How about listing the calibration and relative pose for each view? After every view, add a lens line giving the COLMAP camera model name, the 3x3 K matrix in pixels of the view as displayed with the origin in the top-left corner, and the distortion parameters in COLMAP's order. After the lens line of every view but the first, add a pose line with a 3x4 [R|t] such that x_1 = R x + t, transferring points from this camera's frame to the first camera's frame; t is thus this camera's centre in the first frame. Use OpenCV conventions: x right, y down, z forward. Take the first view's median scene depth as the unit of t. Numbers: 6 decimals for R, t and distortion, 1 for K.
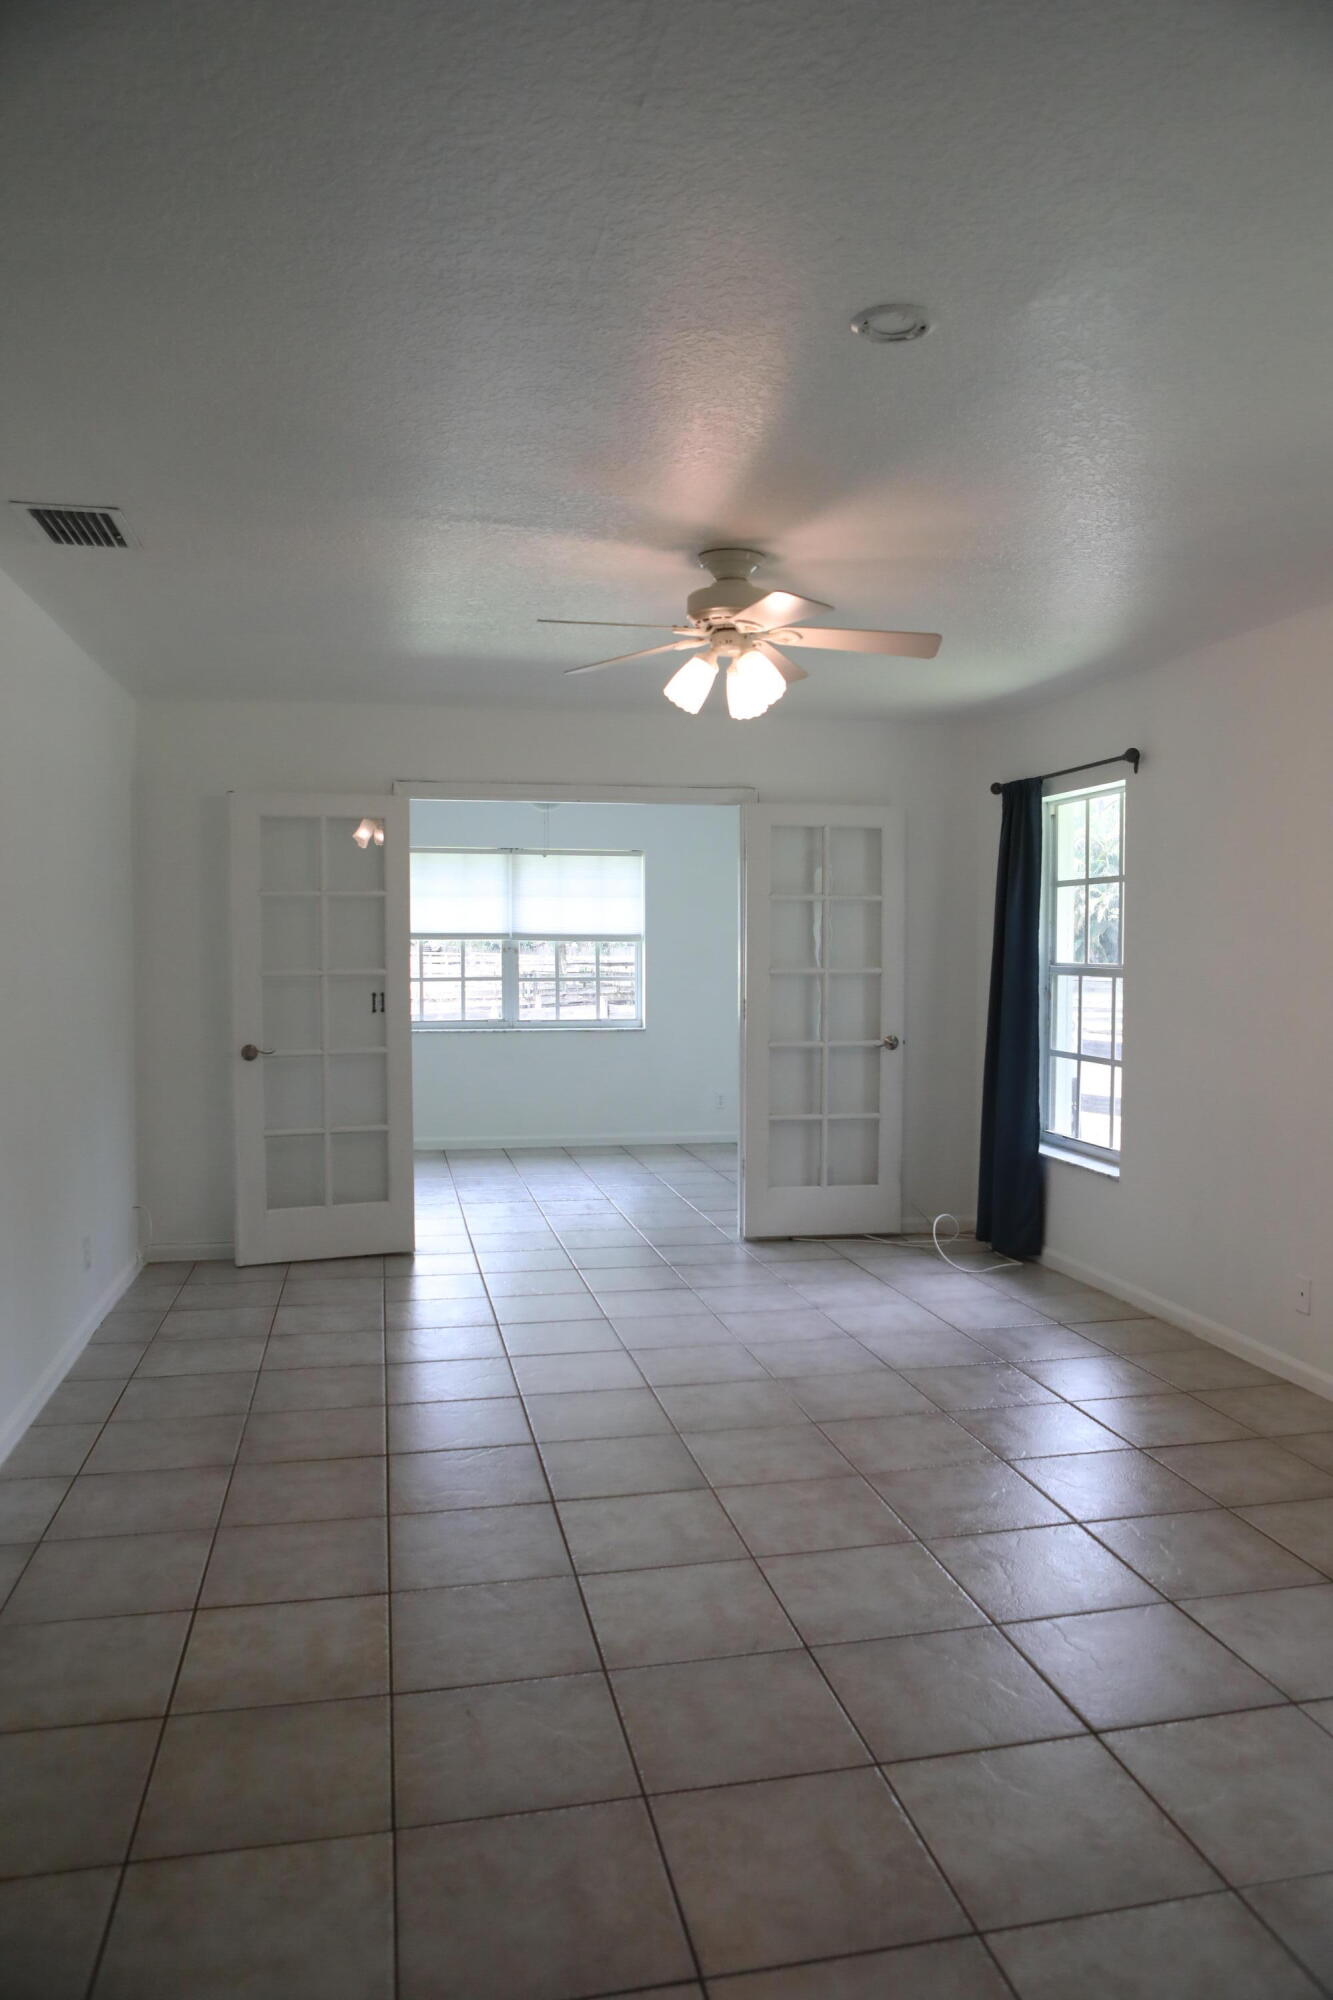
lens RADIAL K [[1335.7, 0, 666.5], [0, 1335.7, 1000.0], [0, 0, 1]] dist [-0.000380, -0.000001]
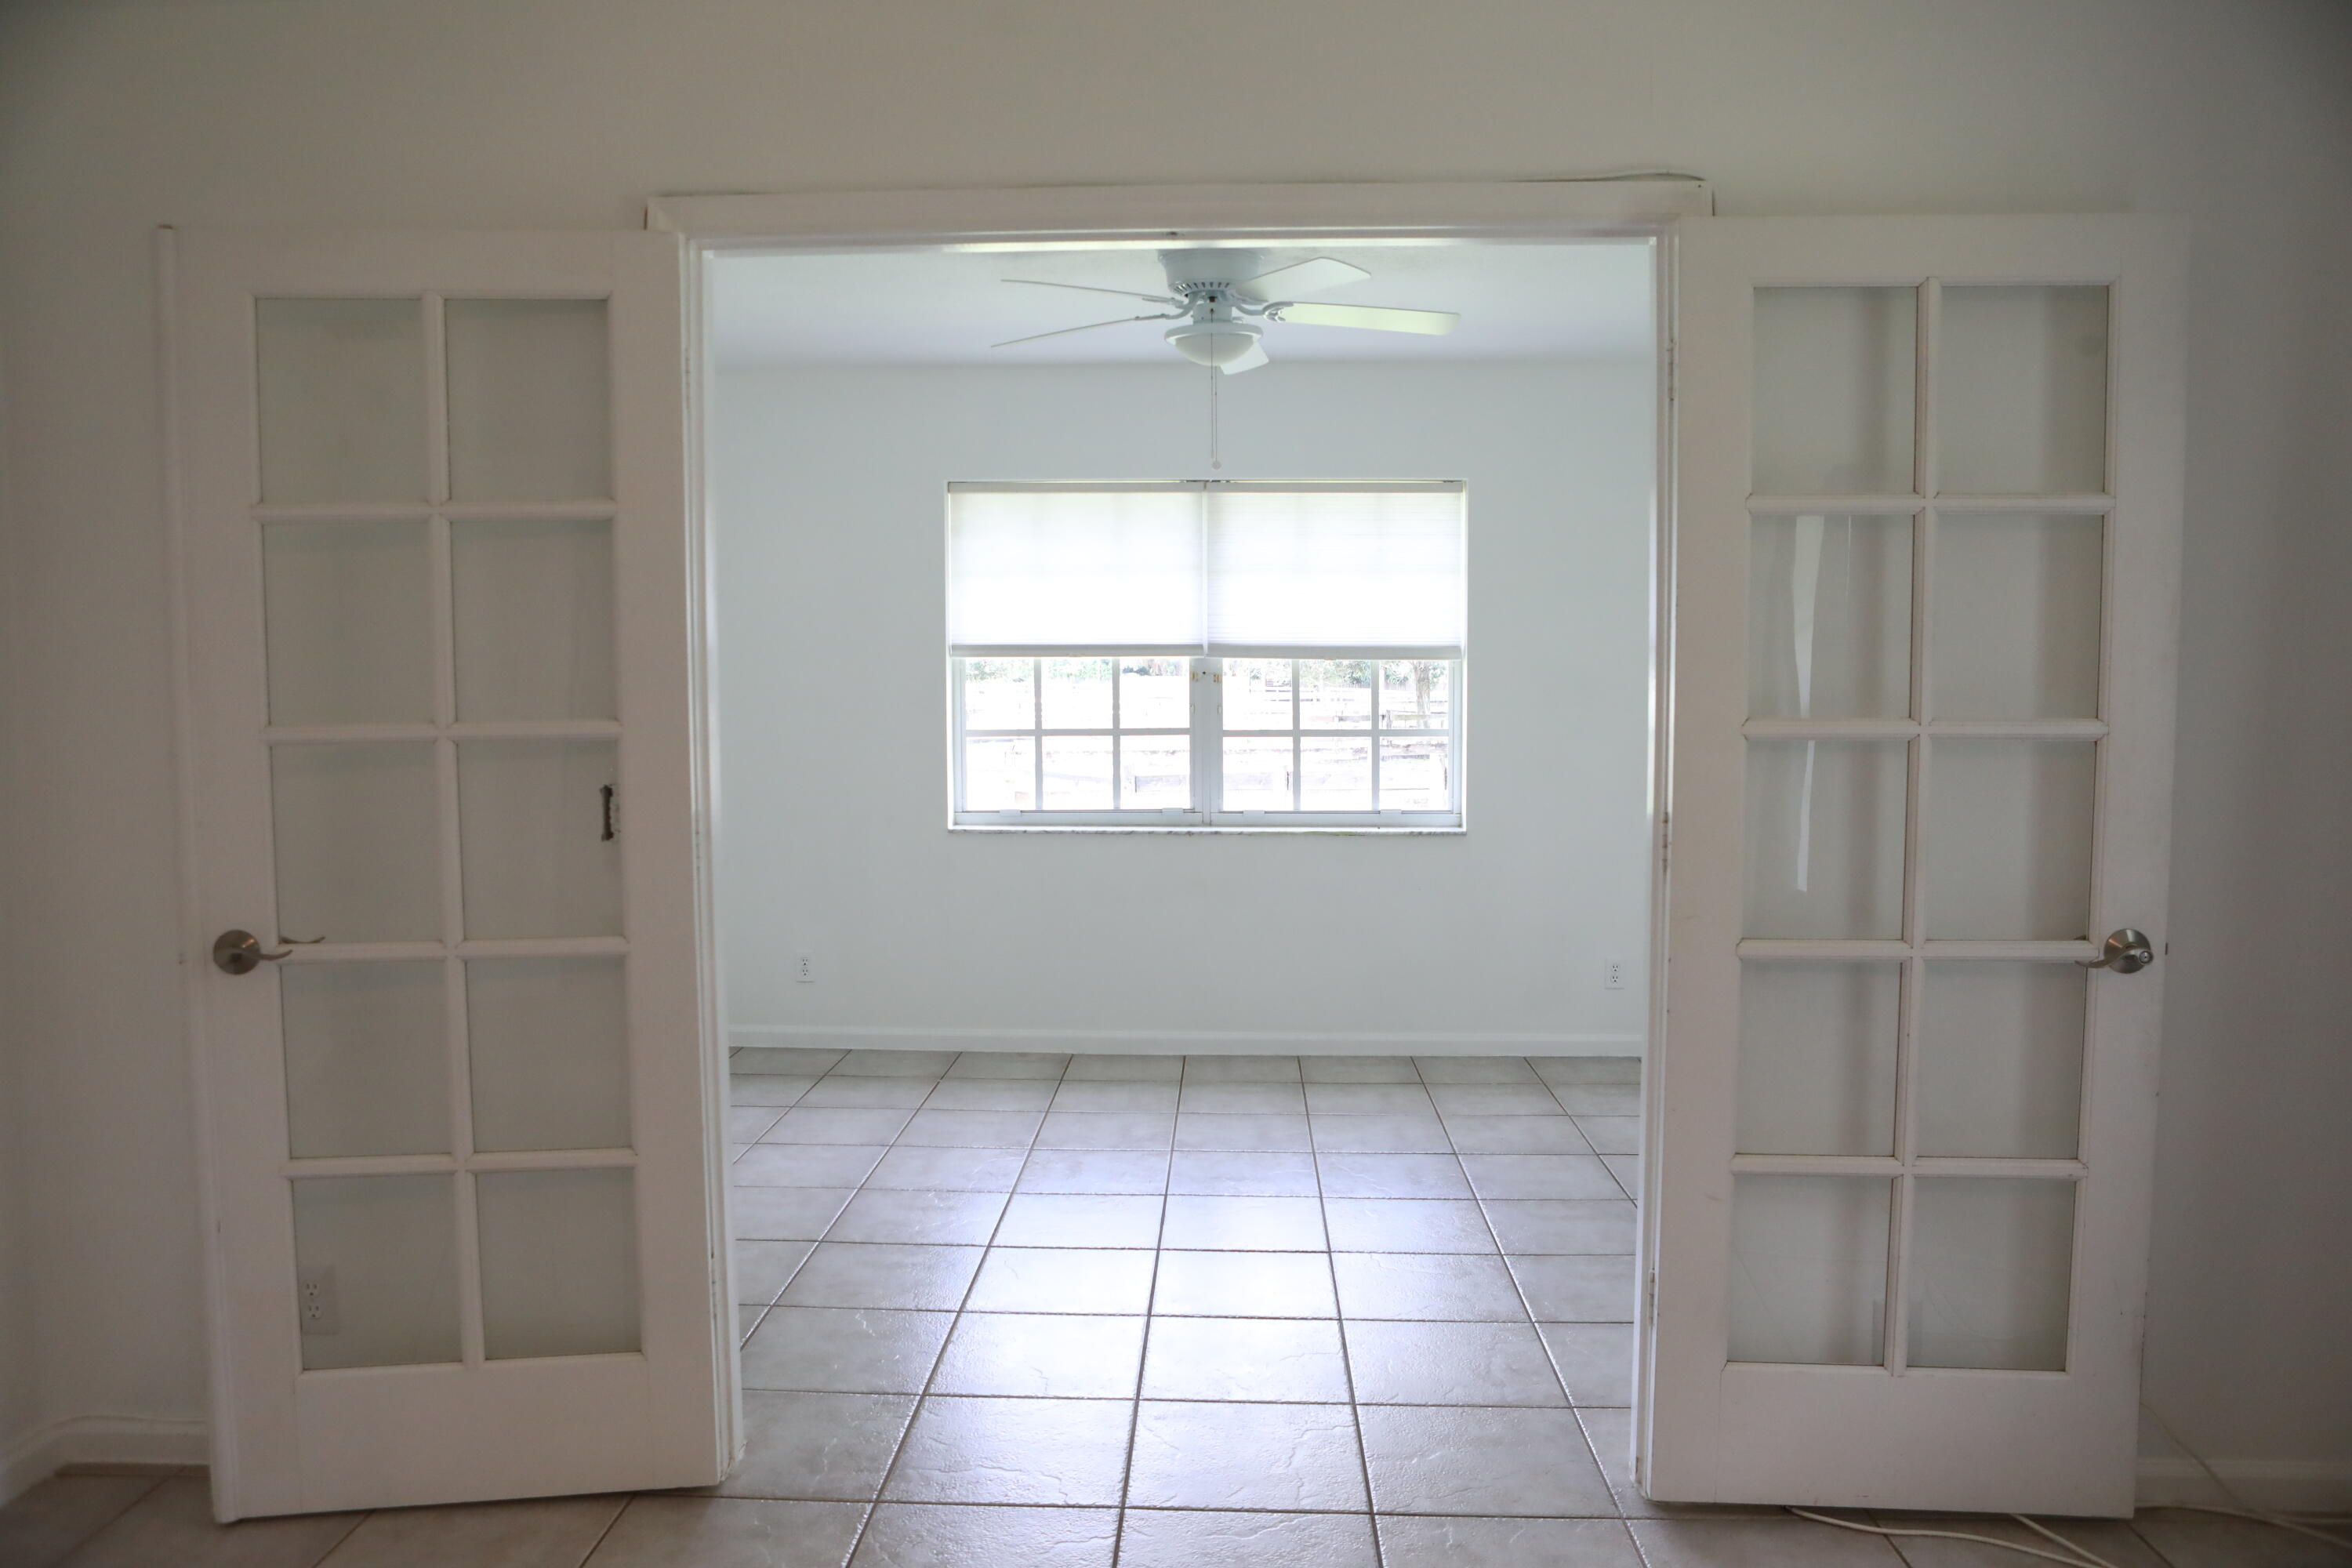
lens RADIAL K [[1632.7, 0, 1176.0], [0, 1632.7, 784.0], [0, 0, 1]] dist [-0.043257, 0.005732]
pose [[0.971800, 0.012704, -0.235463, 0.034290], [-0.007077, 0.999669, 0.024728, -0.016434], [0.235700, -0.022365, 0.971569, 0.552559]]
